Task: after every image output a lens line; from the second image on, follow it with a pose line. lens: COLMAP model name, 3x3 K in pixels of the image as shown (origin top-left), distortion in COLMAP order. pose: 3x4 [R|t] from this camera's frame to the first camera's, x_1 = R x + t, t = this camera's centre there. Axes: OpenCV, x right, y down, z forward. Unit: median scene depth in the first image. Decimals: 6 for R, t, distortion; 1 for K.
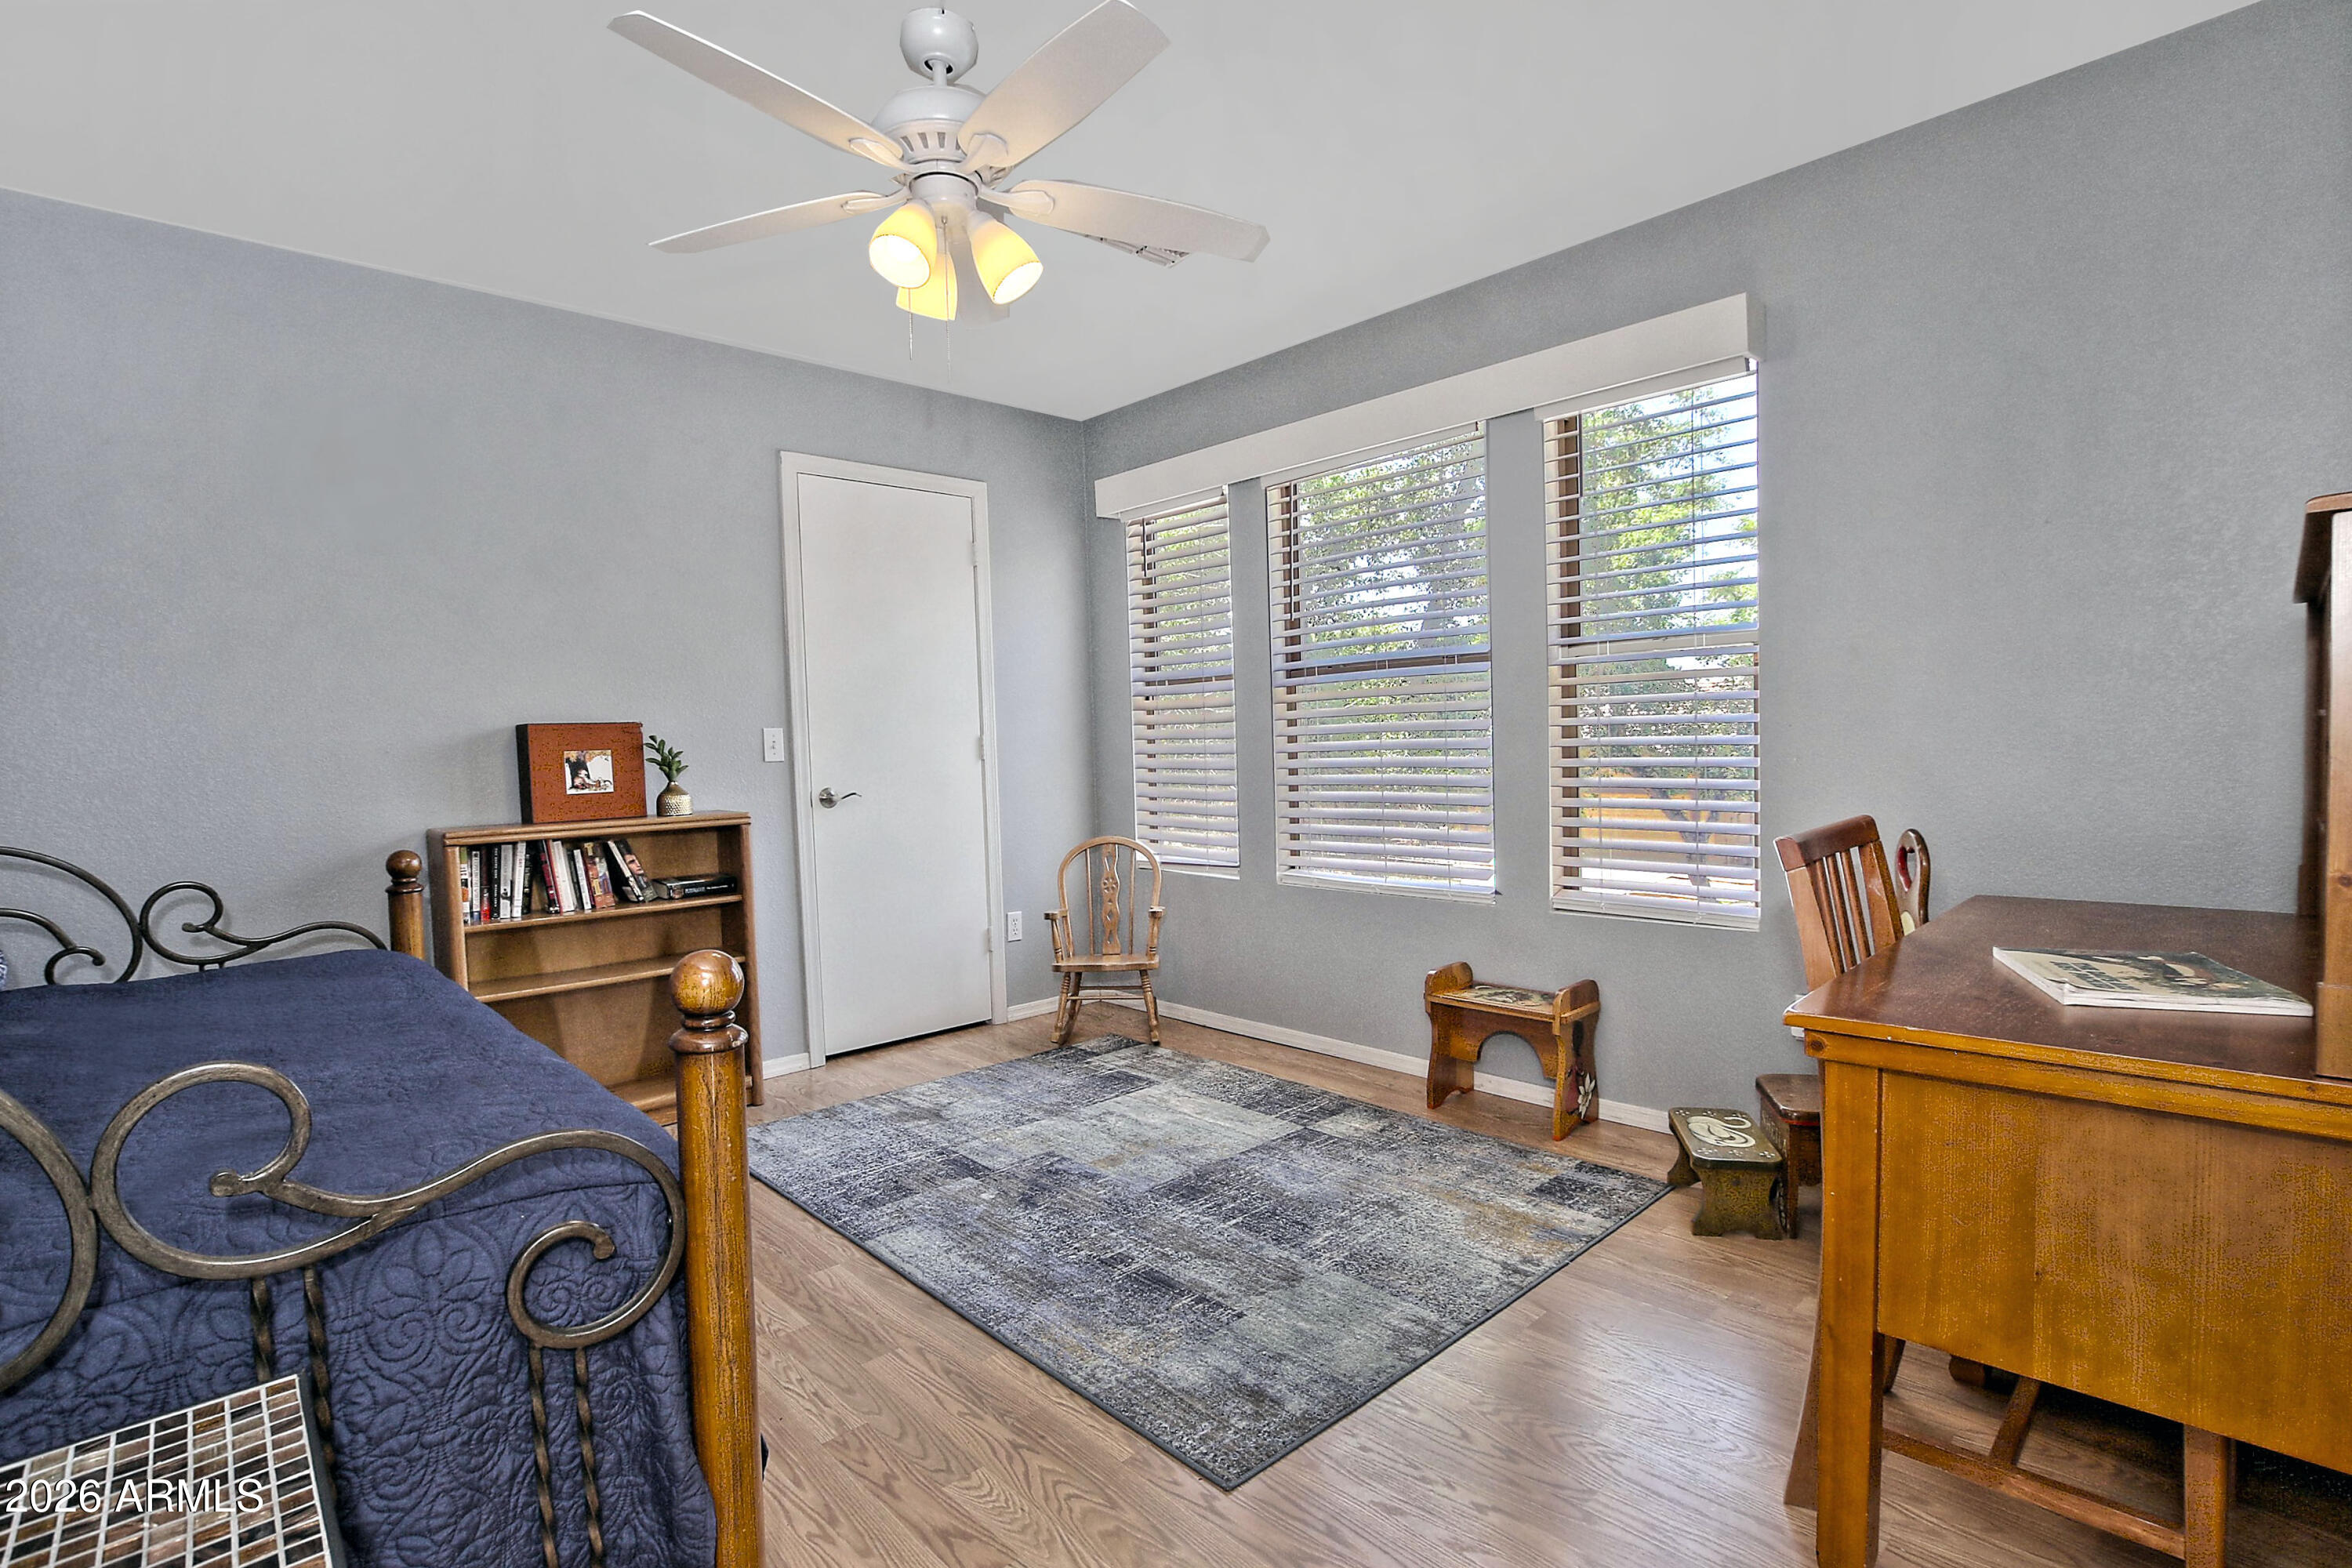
lens RADIAL K [[1086.0, 0, 1191.1], [0, 1086.0, 792.5], [0, 0, 1]] dist [-0.027145, 0.001777]
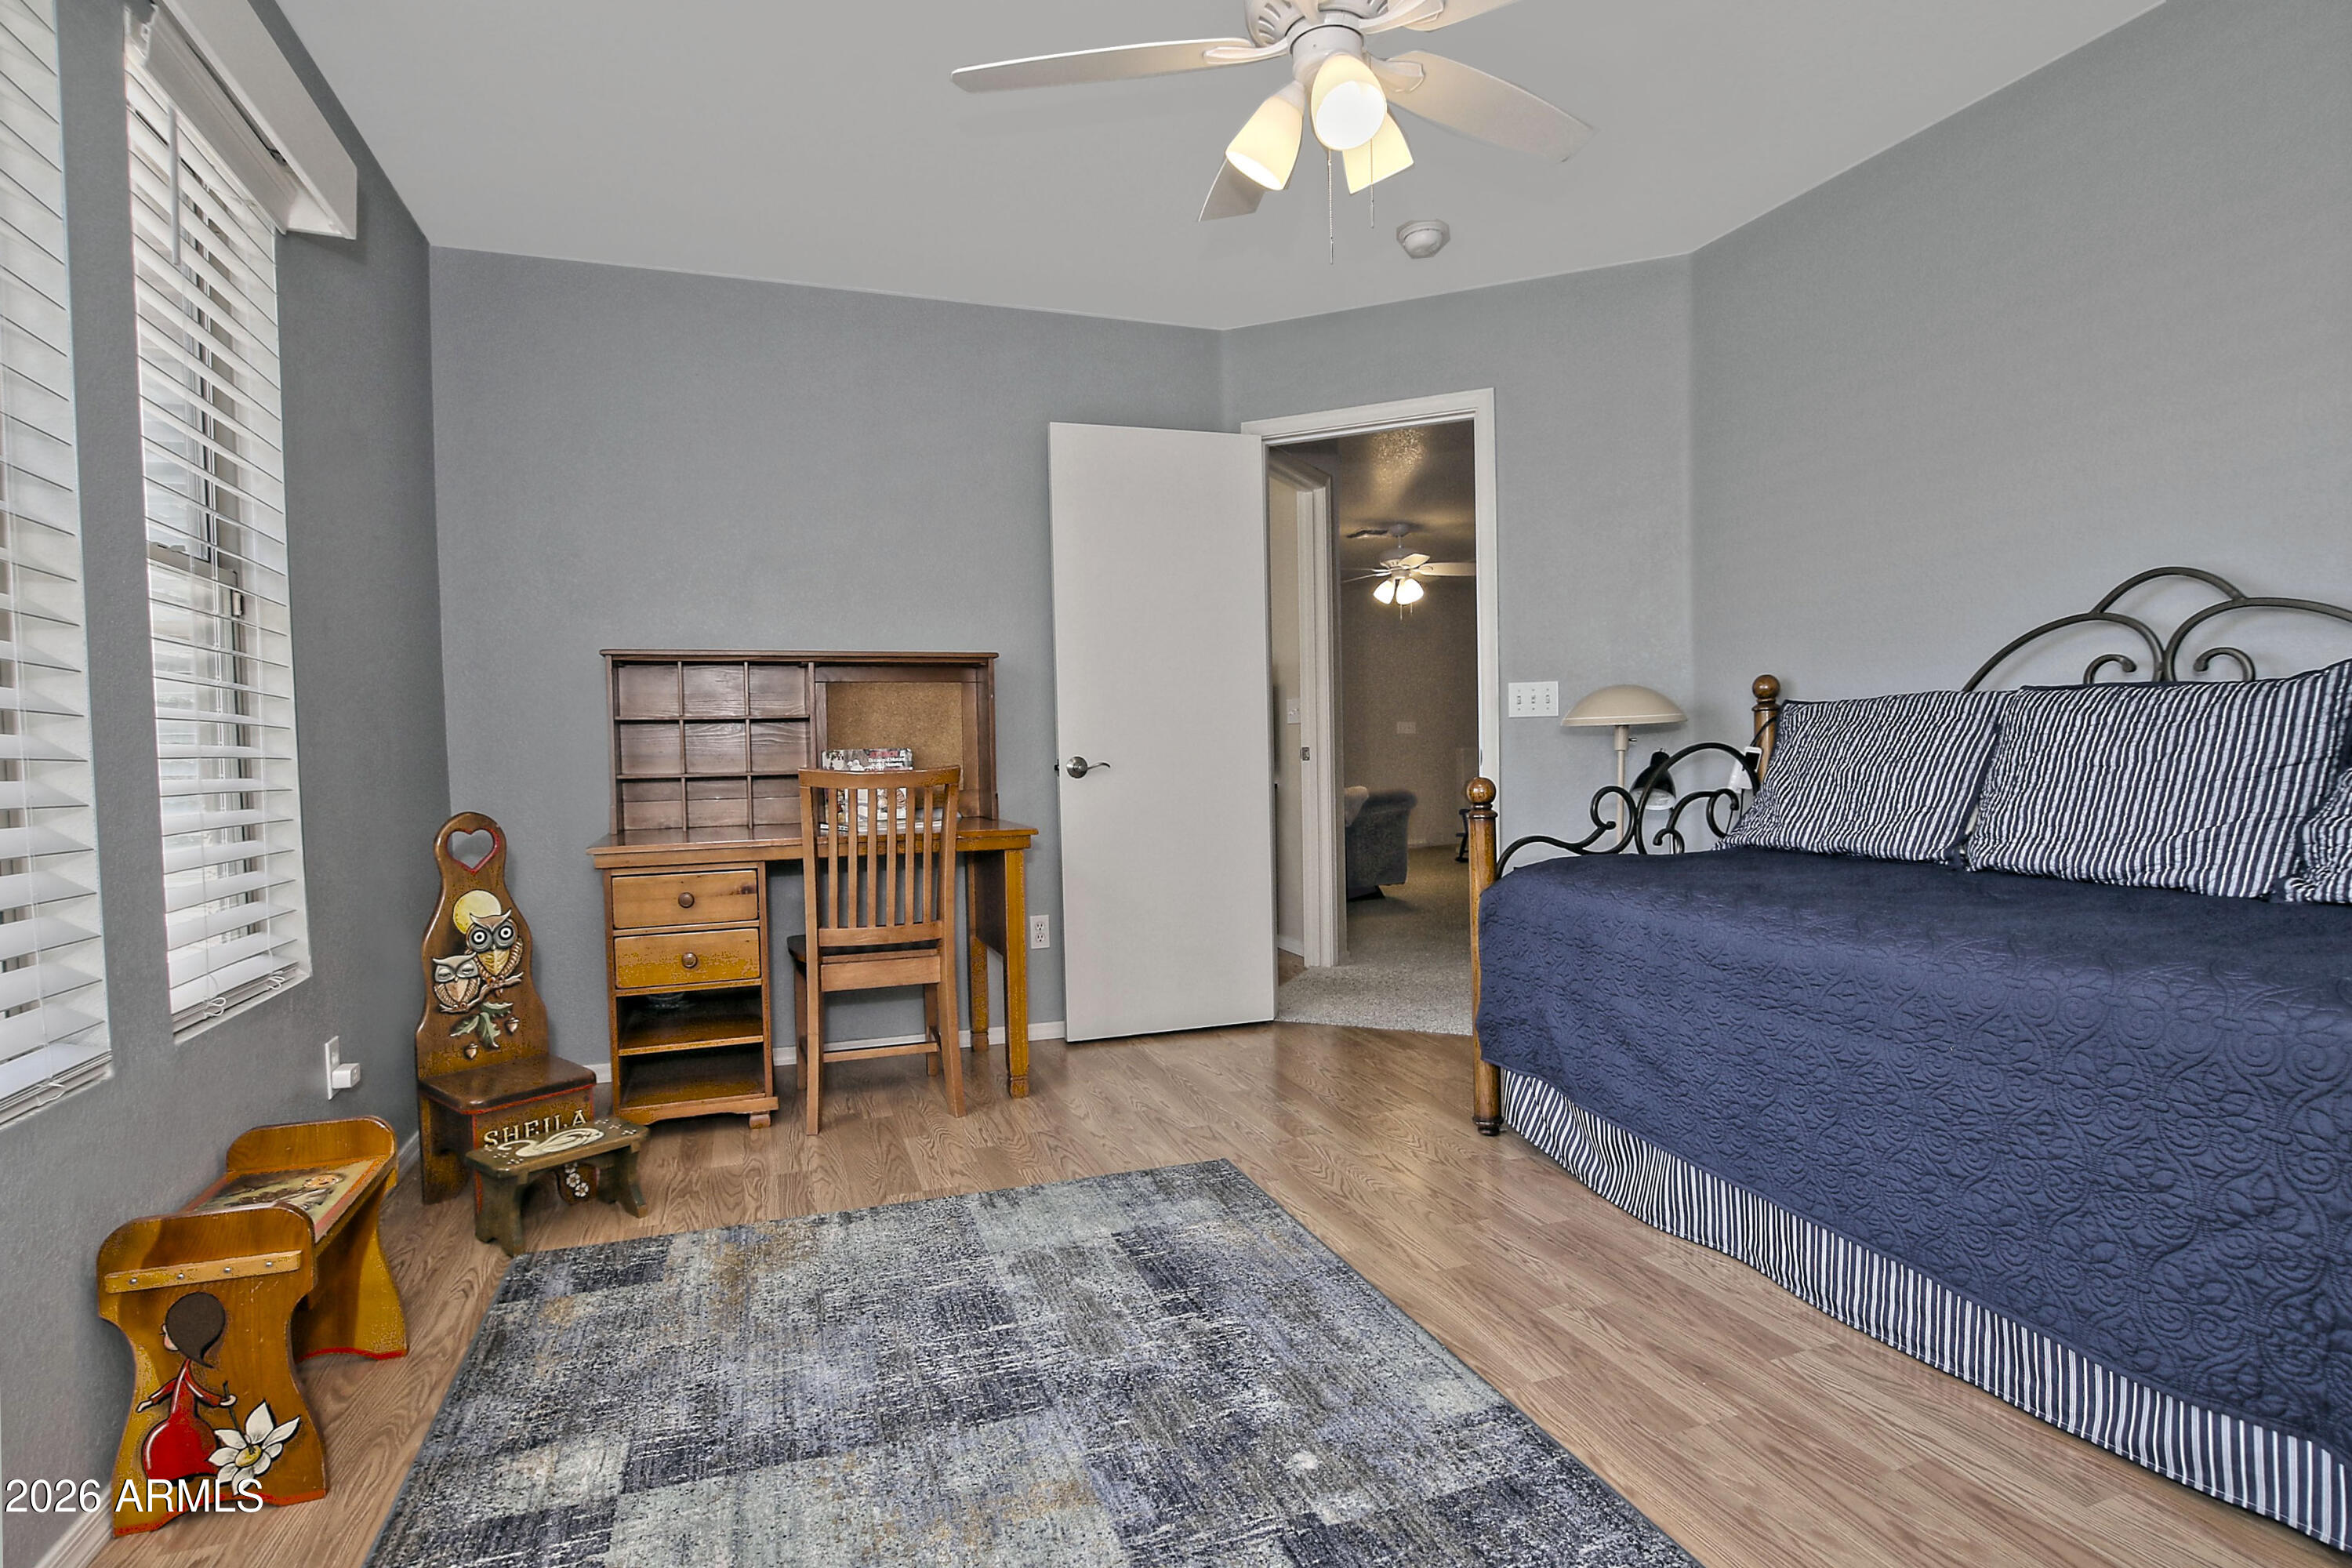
lens RADIAL K [[1086.0, 0, 1185.9], [0, 1086.0, 776.2], [0, 0, 1]] dist [-0.027145, 0.001777]
pose [[-0.907035, 0.030509, 0.419949, -0.393288], [0.061956, 0.996186, 0.061443, -0.023045], [-0.416472, 0.081749, -0.905465, 1.562524]]
